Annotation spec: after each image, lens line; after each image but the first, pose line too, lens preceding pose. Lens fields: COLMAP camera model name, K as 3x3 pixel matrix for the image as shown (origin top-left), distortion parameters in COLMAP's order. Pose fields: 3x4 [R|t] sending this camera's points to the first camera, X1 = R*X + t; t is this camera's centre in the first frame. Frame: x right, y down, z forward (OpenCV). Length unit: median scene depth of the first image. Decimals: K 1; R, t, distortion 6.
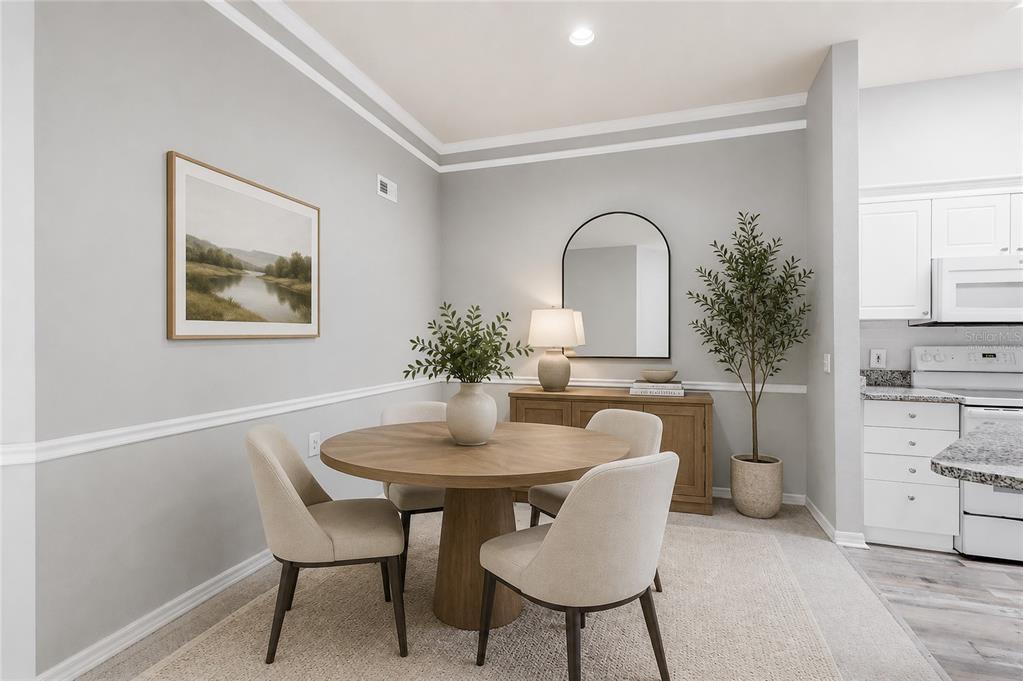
lens RADIAL K [[452.2, 0, 511.5], [0, 452.2, 340.5], [0, 0, 1]] dist [-0.020125, 0.000081]
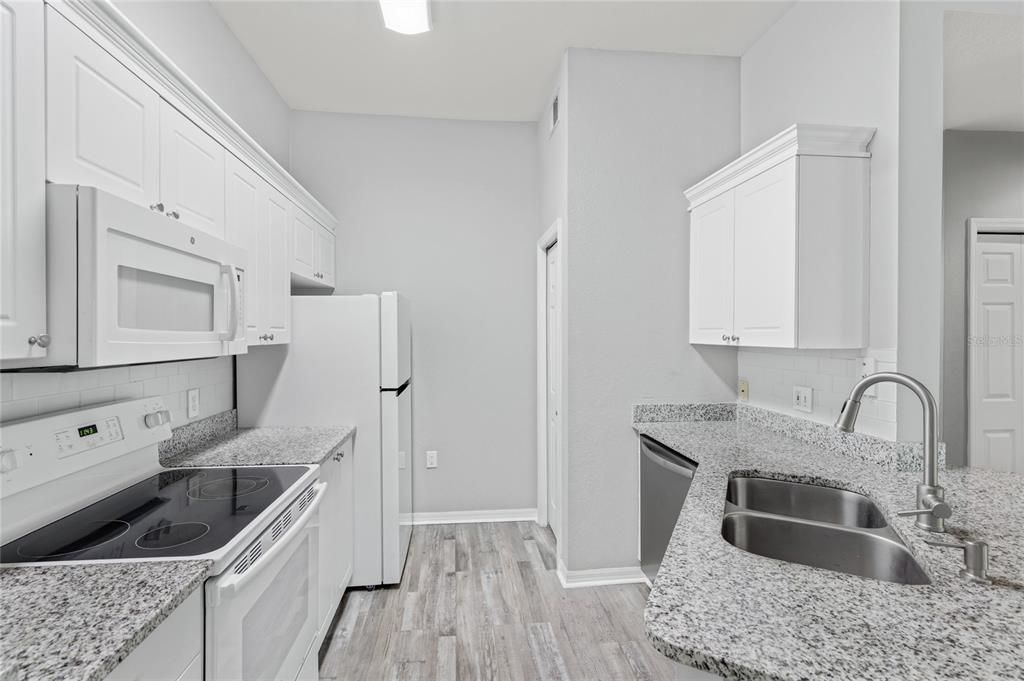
lens RADIAL K [[465.9, 0, 497.9], [0, 465.9, 335.7], [0, 0, 1]] dist [0.000443, 0.000223]
pose [[-0.424157, -0.002272, 0.905586, 0.498491], [0.006113, 0.999967, 0.005372, -0.068745], [-0.905568, 0.007814, -0.424129, 0.881458]]
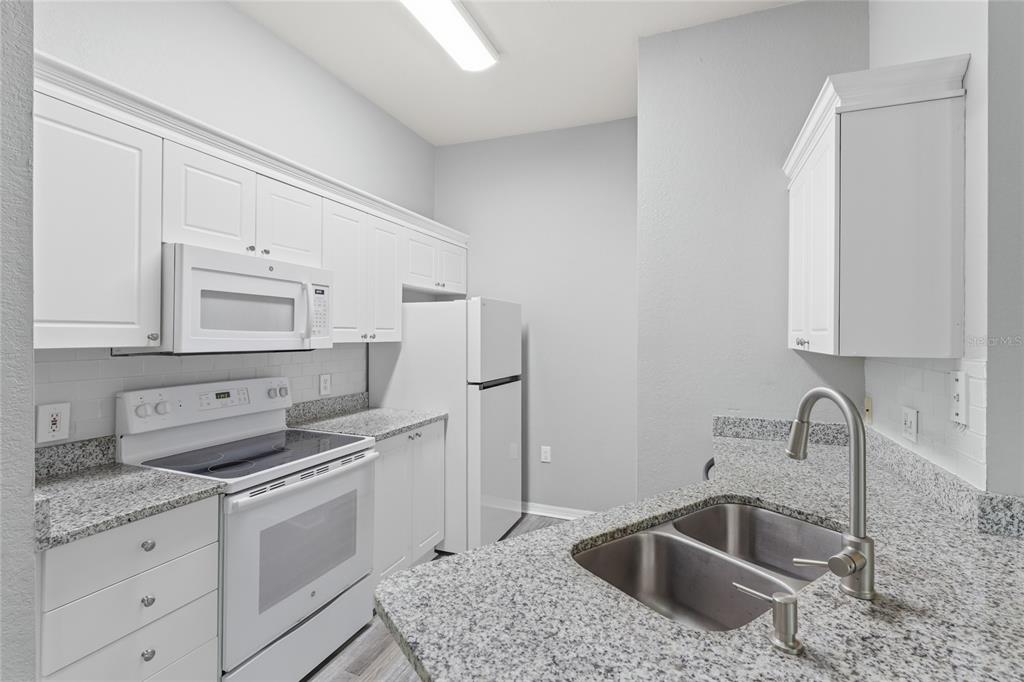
lens RADIAL K [[471.2, 0, 512.6], [0, 471.2, 329.8], [0, 0, 1]] dist [0.001114, -0.000078]
pose [[0.035245, 0.010030, 0.999328, 0.366314], [-0.000796, 0.999950, -0.010008, -0.068189], [-0.999378, -0.000443, 0.035251, 0.548484]]
